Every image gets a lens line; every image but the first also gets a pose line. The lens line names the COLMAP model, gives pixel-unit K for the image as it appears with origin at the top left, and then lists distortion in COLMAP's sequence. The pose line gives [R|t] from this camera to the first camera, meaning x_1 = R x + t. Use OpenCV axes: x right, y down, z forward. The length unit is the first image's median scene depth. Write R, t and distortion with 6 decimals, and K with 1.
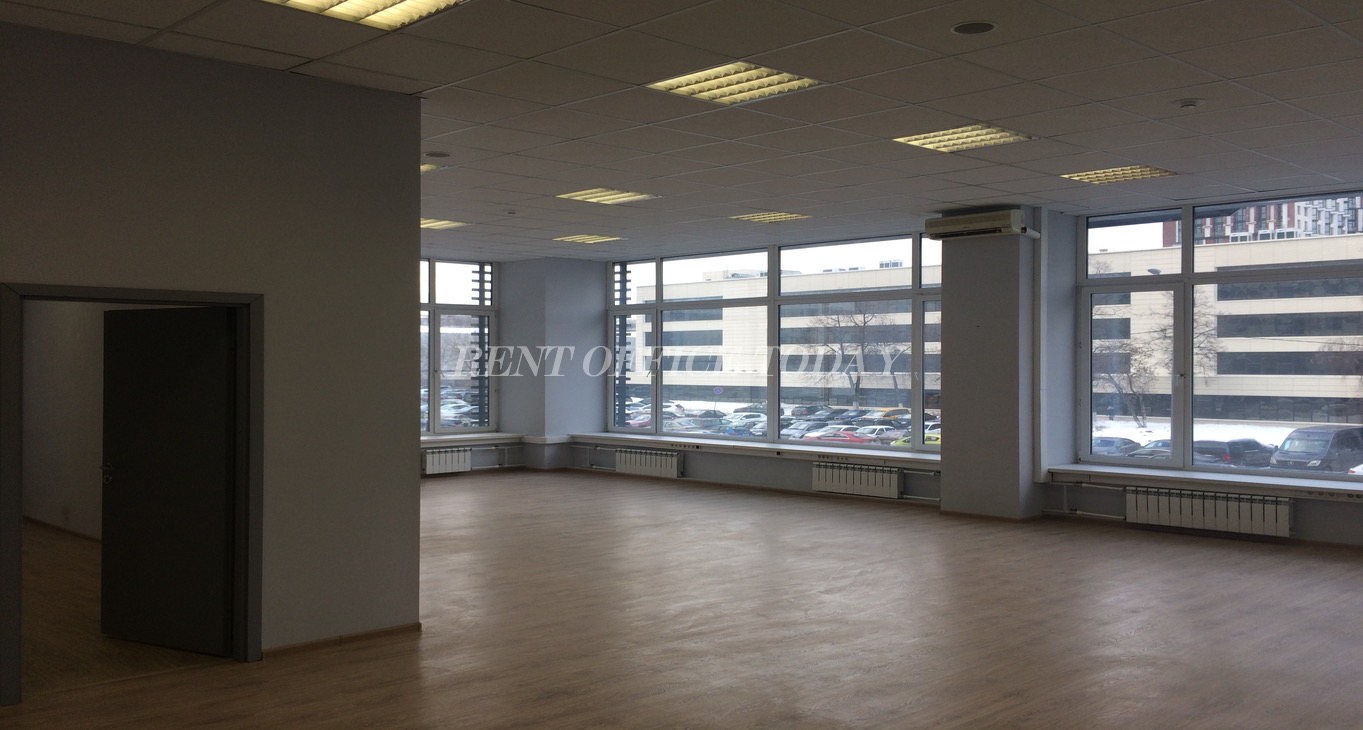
lens RADIAL K [[1183.3, 0, 681.5], [0, 1183.3, 365.0], [0, 0, 1]] dist [0.095812, -0.170321]
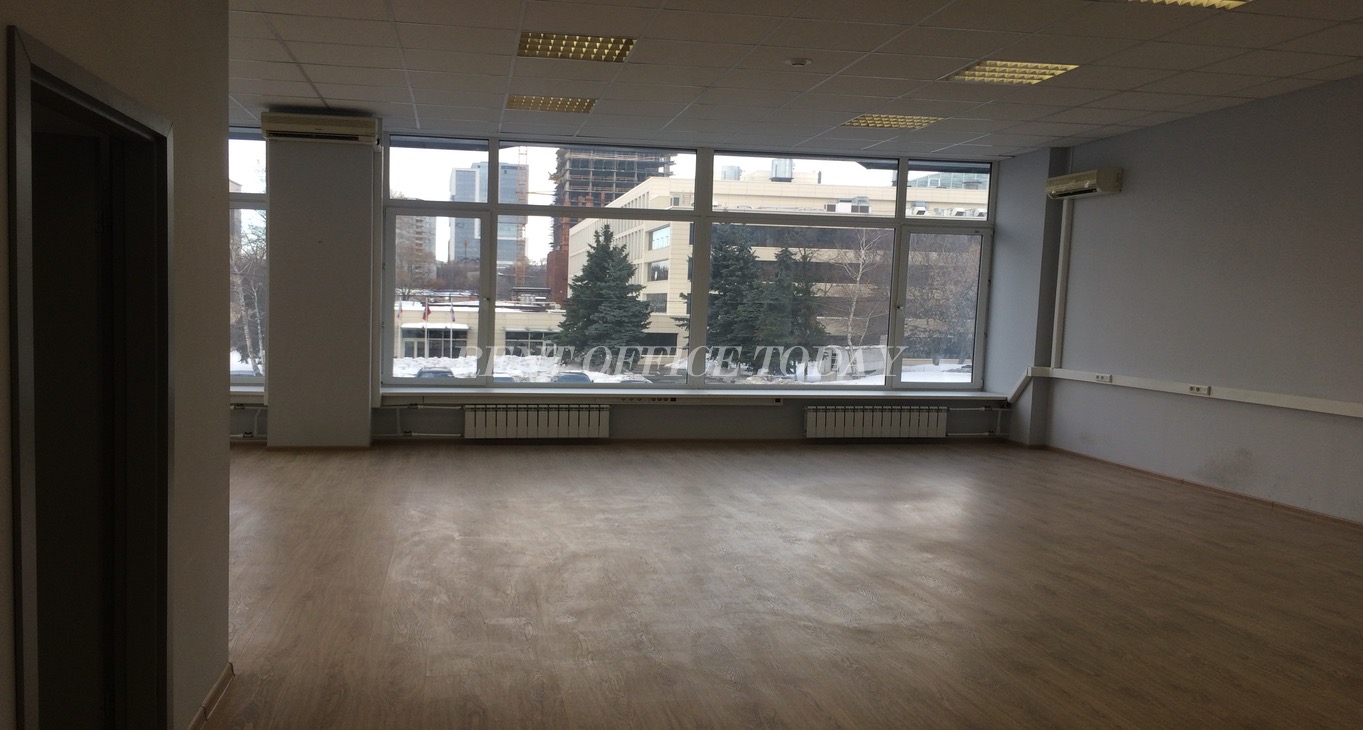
lens RADIAL K [[1076.2, 0, 683.3], [0, 1076.2, 423.3], [0, 0, 1]] dist [0.002350, 0.000157]
pose [[0.532732, -0.086284, 0.841874, -0.356947], [-0.025994, 0.992651, 0.118186, 0.000650], [-0.845884, -0.084845, 0.526575, 0.370800]]
